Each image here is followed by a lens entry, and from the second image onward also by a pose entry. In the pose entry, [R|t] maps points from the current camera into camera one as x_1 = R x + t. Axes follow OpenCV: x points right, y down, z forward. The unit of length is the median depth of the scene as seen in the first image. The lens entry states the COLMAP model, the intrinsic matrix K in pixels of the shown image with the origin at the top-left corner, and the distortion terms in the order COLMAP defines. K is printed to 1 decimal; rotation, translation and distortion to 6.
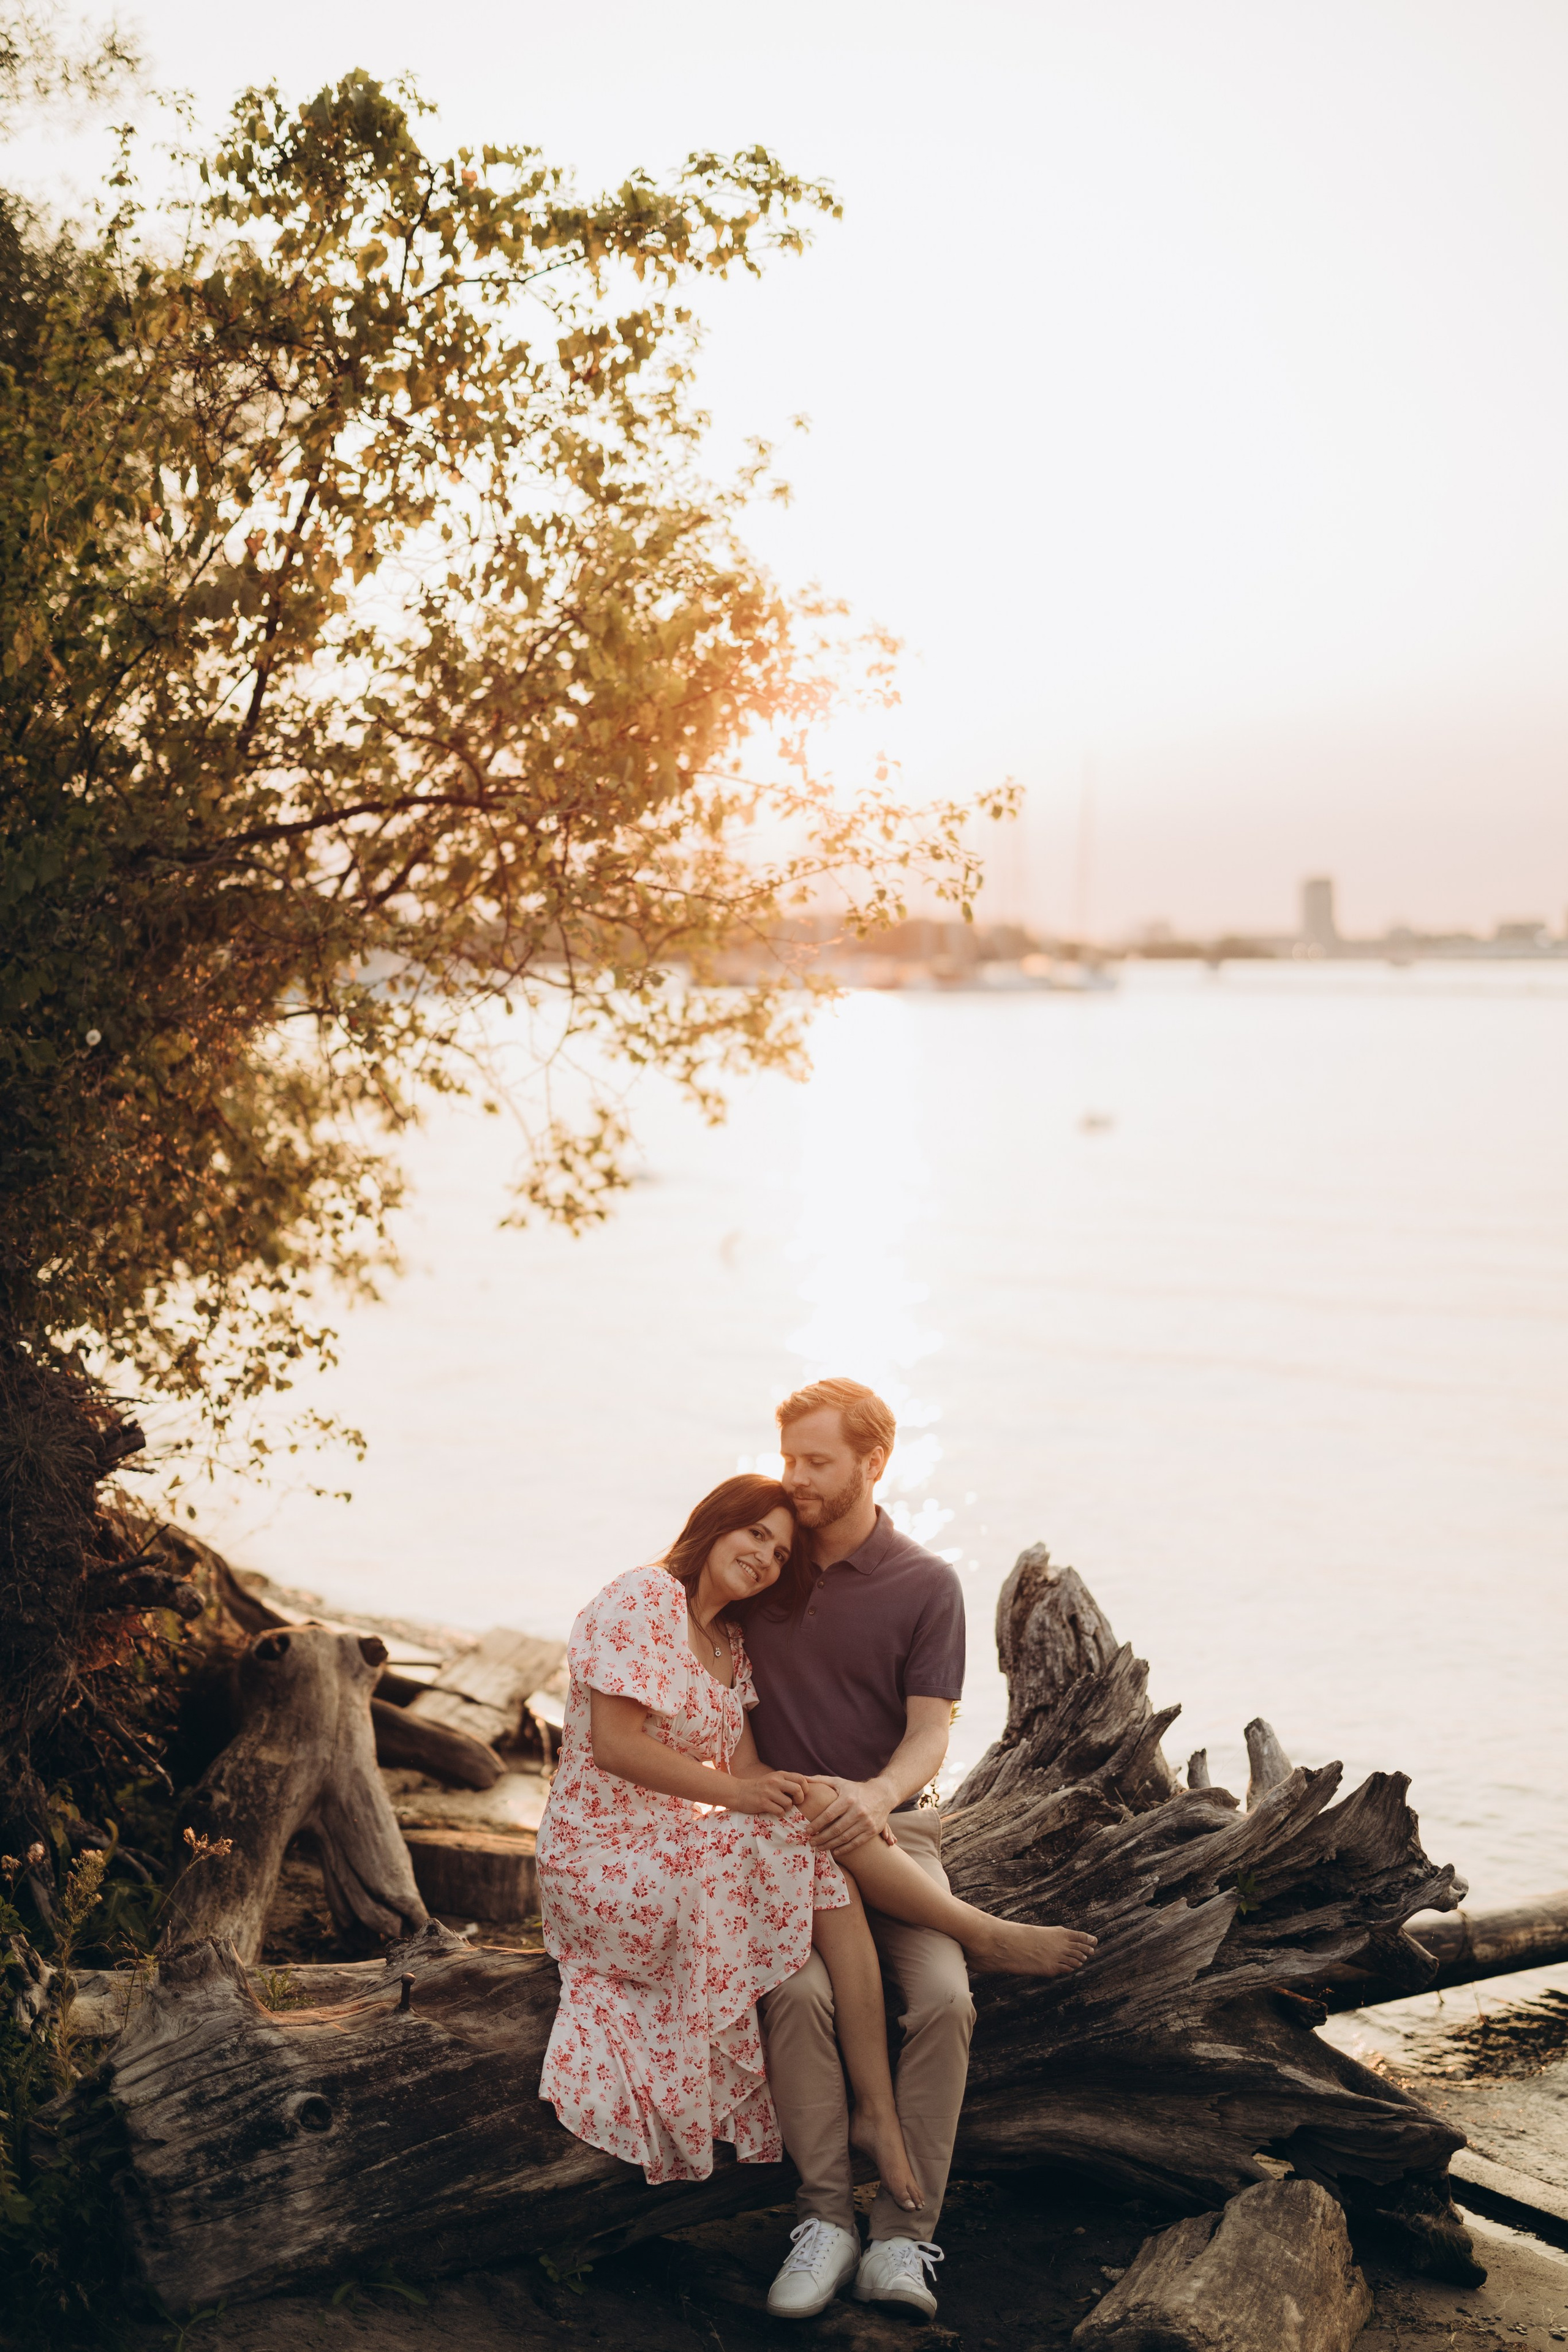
lens RADIAL K [[3462.9, 0, 780.5], [0, 3462.9, 1174.5], [0, 0, 1]] dist [0.020444, 0.000000]
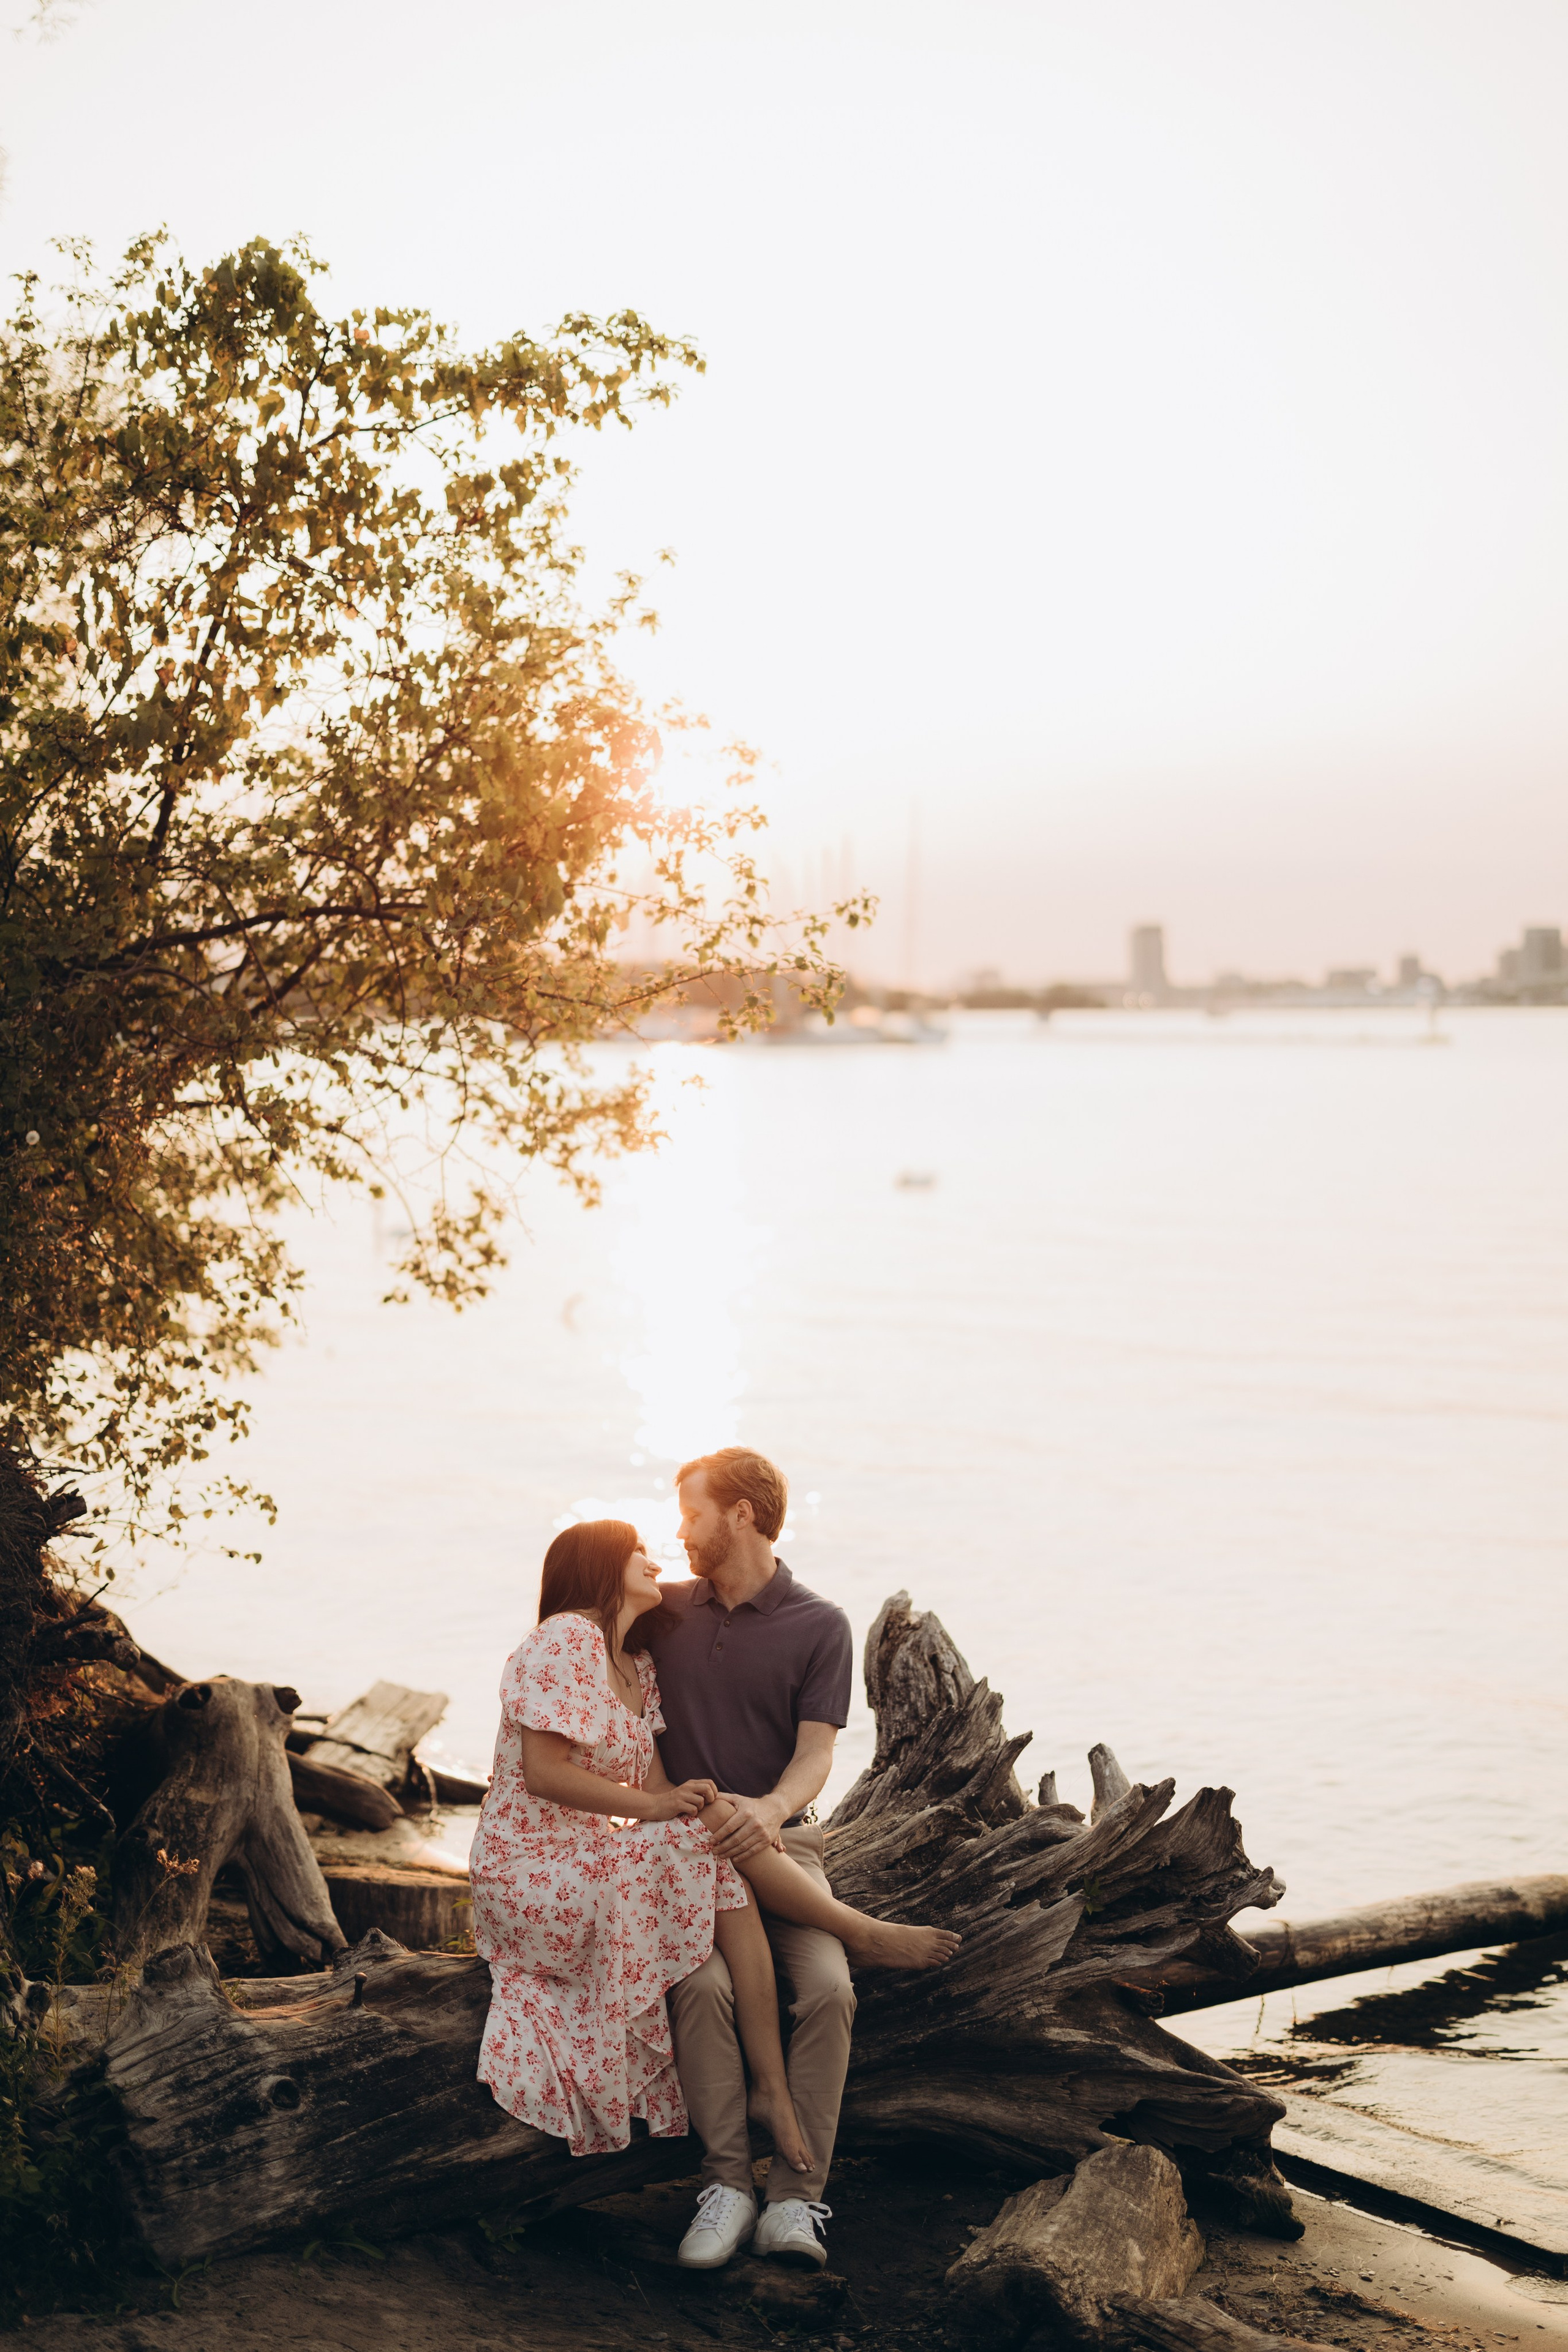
lens RADIAL K [[3462.9, 0, 772.6], [0, 3462.9, 1185.6], [0, 0, 1]] dist [0.020444, 0.000000]
pose [[0.998952, -0.006796, 0.045253, -0.018347], [0.007429, 0.999877, -0.013839, -0.009469], [-0.045153, 0.014161, 0.998880, -0.122461]]
